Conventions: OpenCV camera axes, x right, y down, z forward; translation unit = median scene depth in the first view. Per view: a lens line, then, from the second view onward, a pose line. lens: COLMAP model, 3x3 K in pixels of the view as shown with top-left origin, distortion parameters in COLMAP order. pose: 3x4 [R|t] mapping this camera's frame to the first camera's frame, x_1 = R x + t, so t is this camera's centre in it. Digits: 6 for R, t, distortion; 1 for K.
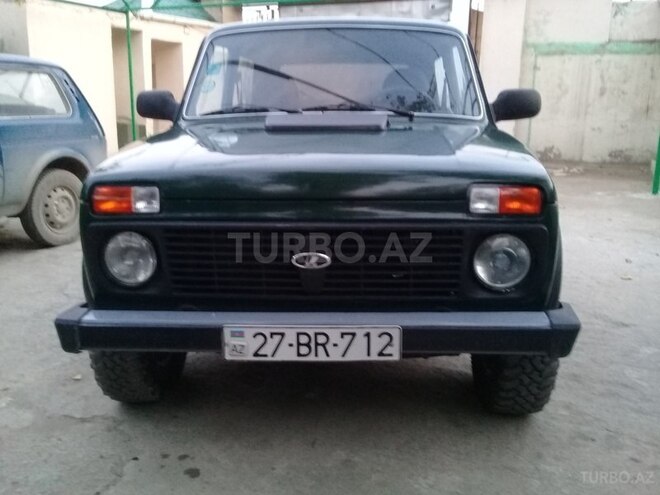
lens RADIAL K [[622.3, 0, 329.3], [0, 622.3, 219.4], [0, 0, 1]] dist [0.029707, -0.003797]
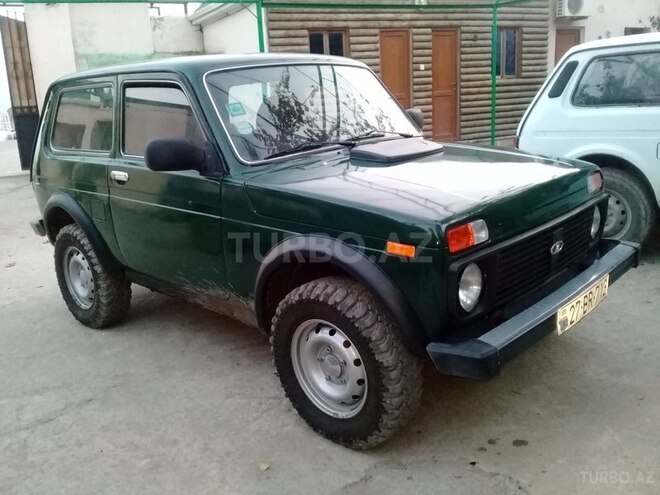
lens RADIAL K [[627.8, 0, 330.6], [0, 627.8, 228.3], [0, 0, 1]] dist [0.003547, -0.020180]
pose [[0.641837, -0.215990, 0.735795, -1.162768], [0.208715, 0.972494, 0.103409, -0.189317], [-0.737891, 0.087200, 0.669263, 0.381812]]
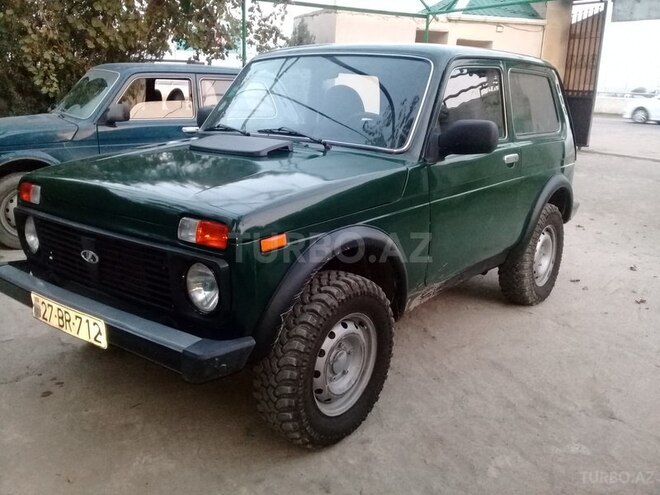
lens RADIAL K [[627.8, 0, 330.6], [0, 627.8, 228.3], [0, 0, 1]] dist [0.003547, -0.020180]
pose [[0.808300, 0.146395, -0.570280, 0.943056], [-0.130812, 0.989039, 0.068484, -0.123440], [0.574055, 0.019244, 0.818591, 0.200183]]
